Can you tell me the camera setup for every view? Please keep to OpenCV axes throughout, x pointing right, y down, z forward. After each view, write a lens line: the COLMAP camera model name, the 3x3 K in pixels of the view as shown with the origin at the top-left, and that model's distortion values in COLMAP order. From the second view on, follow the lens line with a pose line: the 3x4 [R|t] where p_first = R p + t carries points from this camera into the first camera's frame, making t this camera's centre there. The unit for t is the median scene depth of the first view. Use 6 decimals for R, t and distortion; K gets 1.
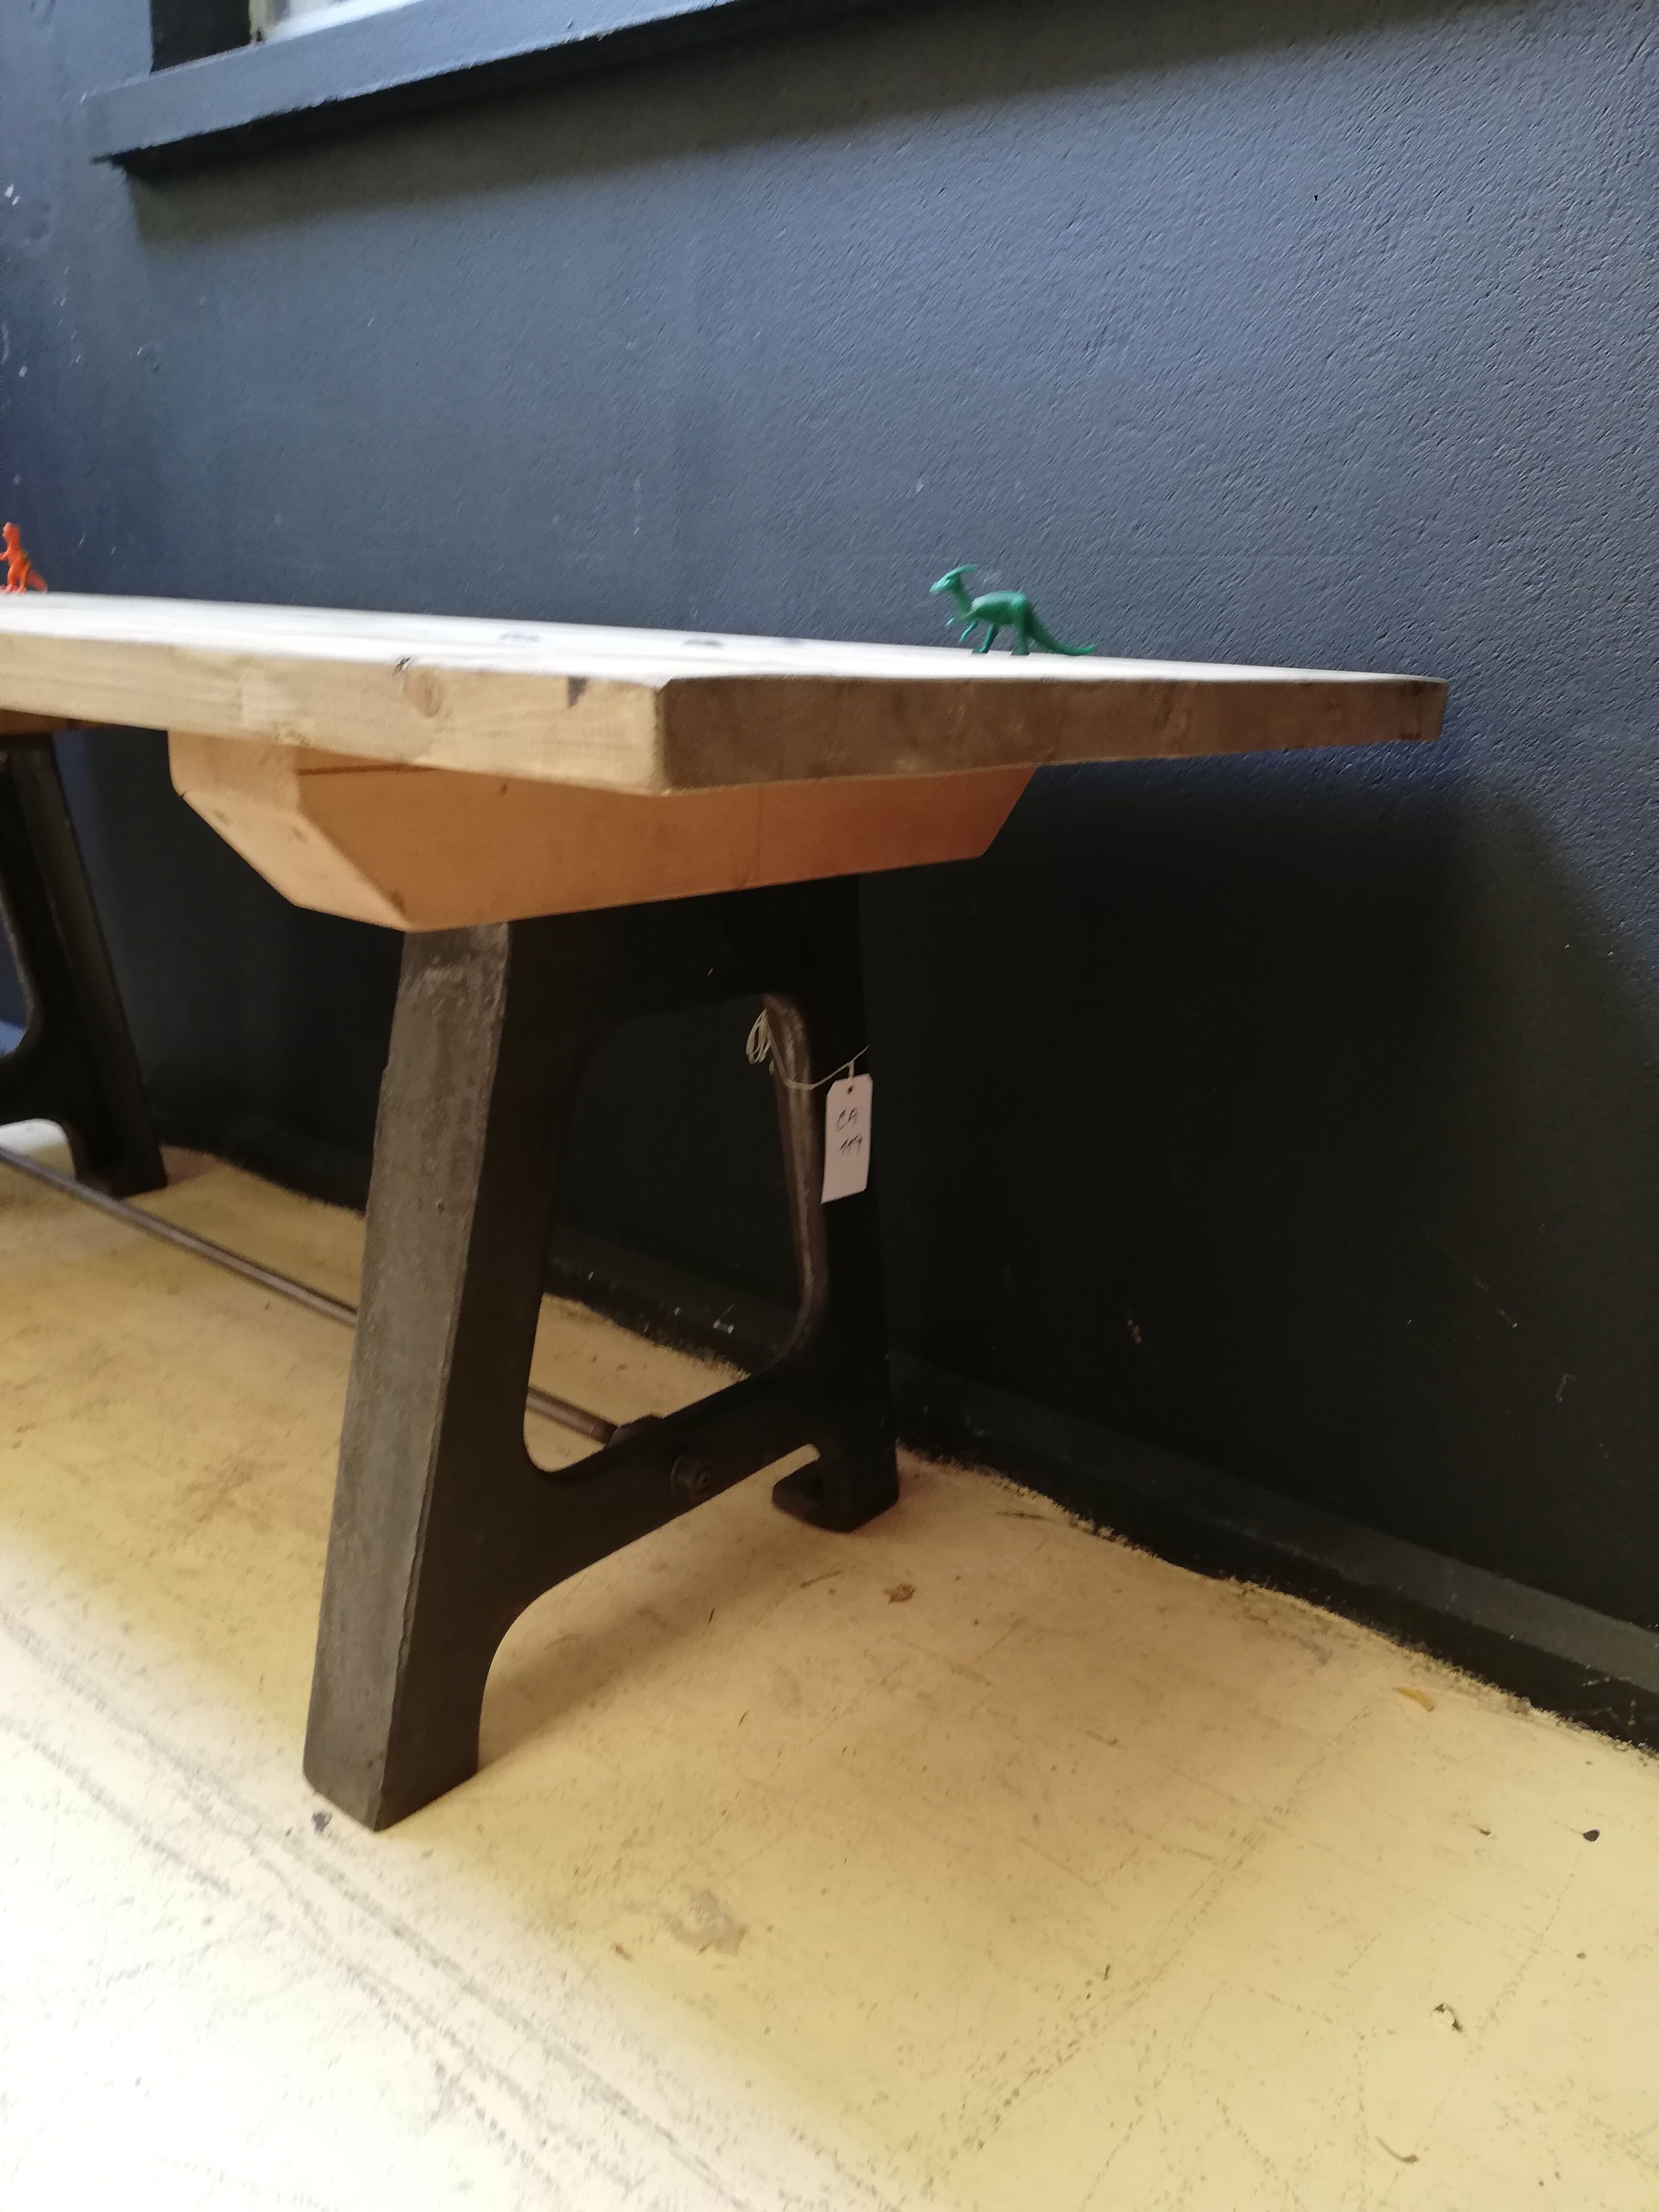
lens RADIAL K [[1674.9, 0, 841.6], [0, 1674.9, 1091.1], [0, 0, 1]] dist [0.045076, -0.064368]
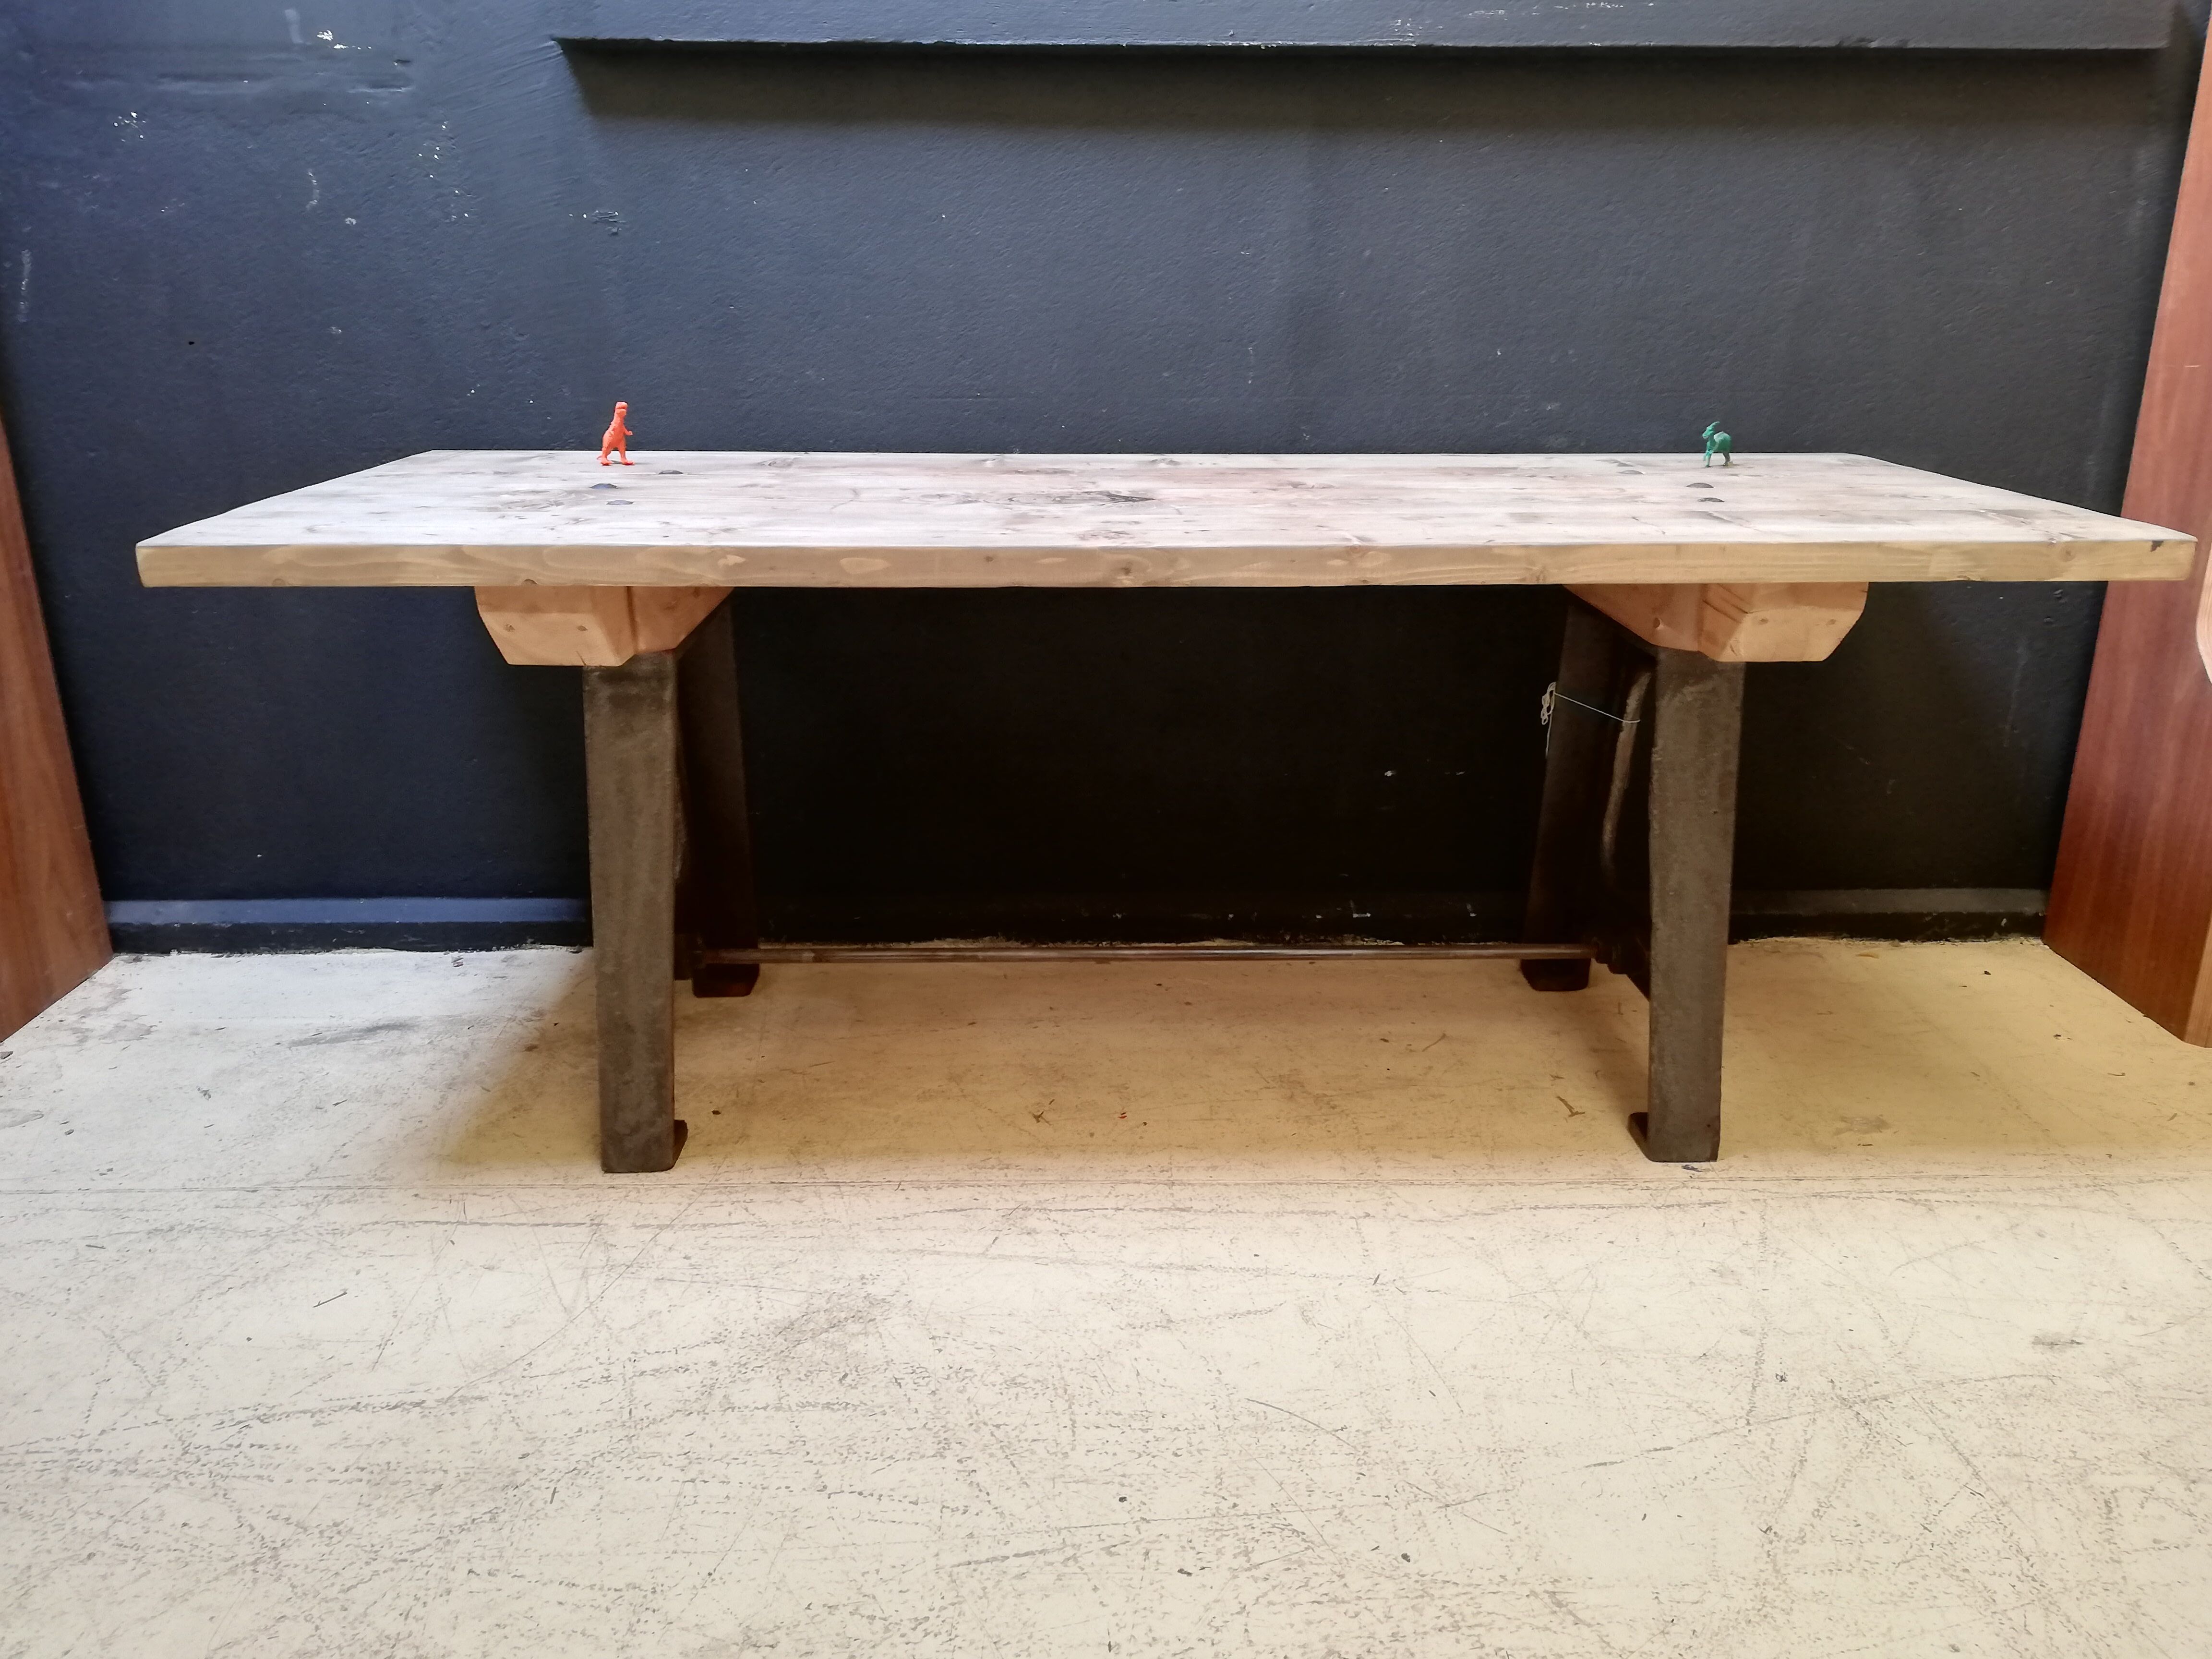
lens RADIAL K [[1674.9, 0, 1125.6], [0, 1674.9, 804.9], [0, 0, 1]] dist [0.045076, -0.064368]
pose [[0.764359, -0.236101, 0.600009, -1.491695], [0.205063, 0.971247, 0.120950, -0.239018], [-0.611313, 0.030590, 0.790797, -0.047380]]
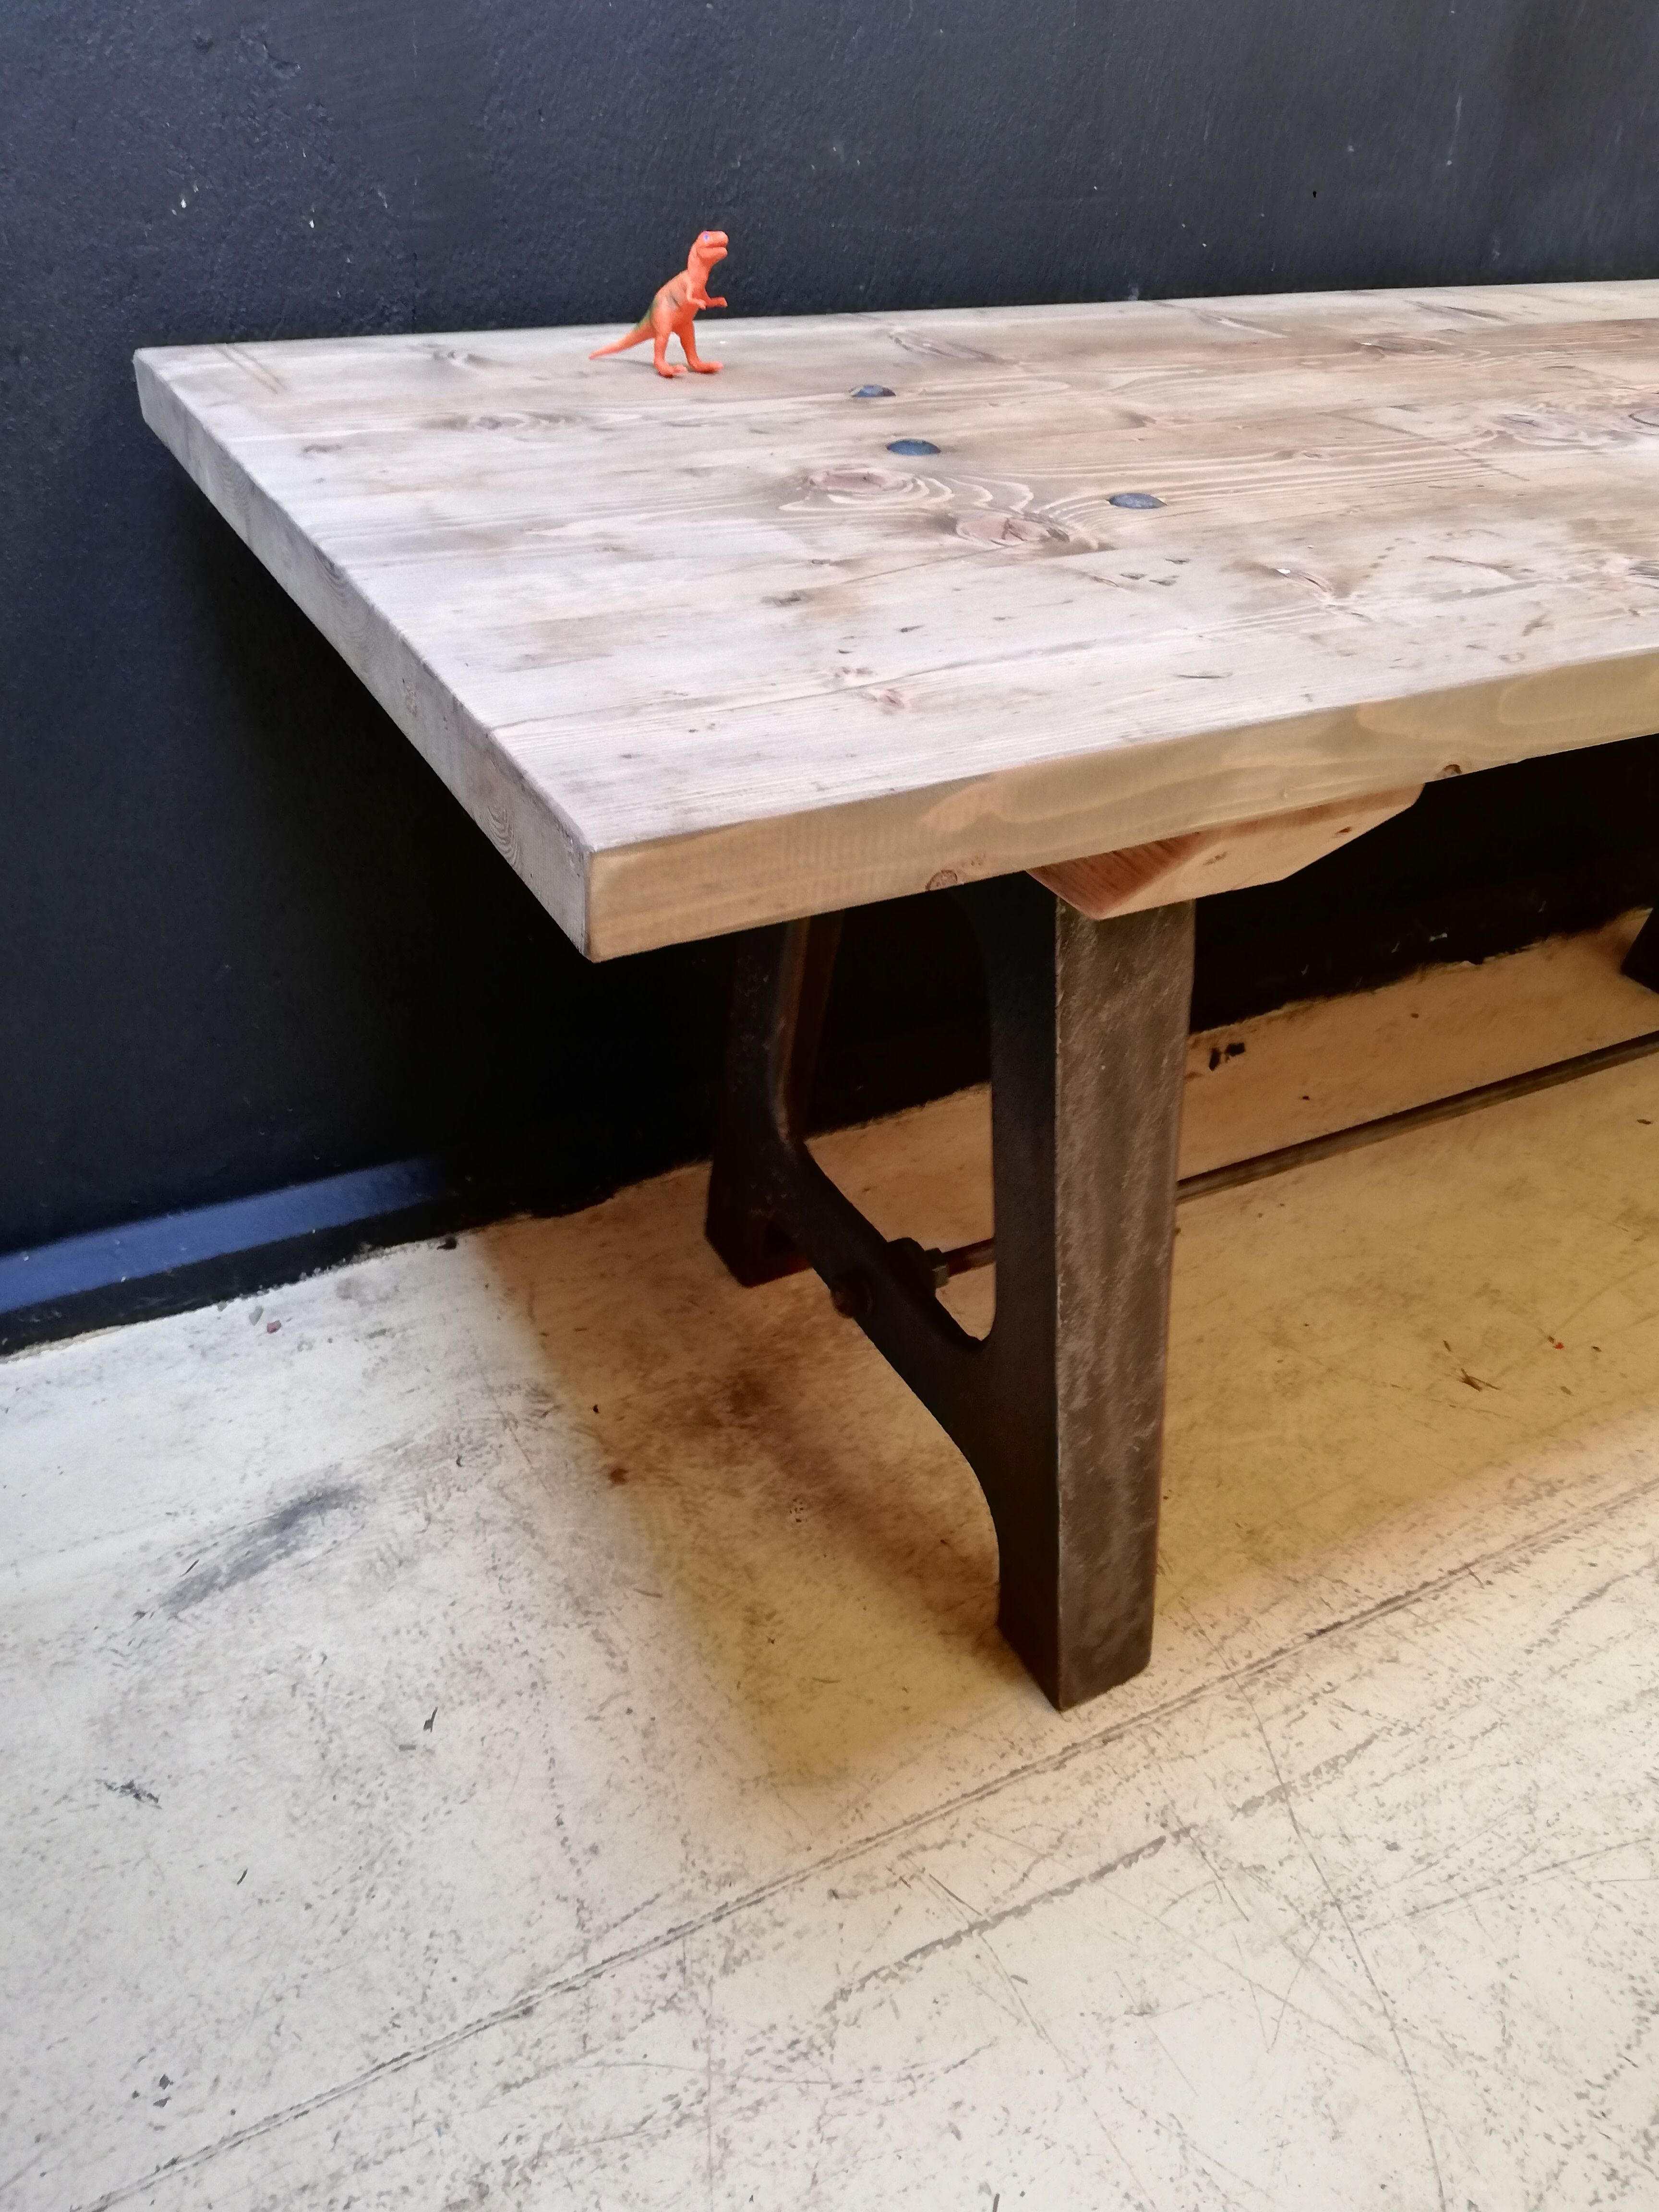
lens RADIAL K [[1674.9, 0, 801.9], [0, 1674.9, 1100.9], [0, 0, 1]] dist [0.045076, -0.064368]
pose [[0.398688, -0.531532, 0.747343, -1.560356], [0.232287, 0.846865, 0.478396, -0.551750], [-0.887181, -0.017132, 0.461103, 1.163708]]
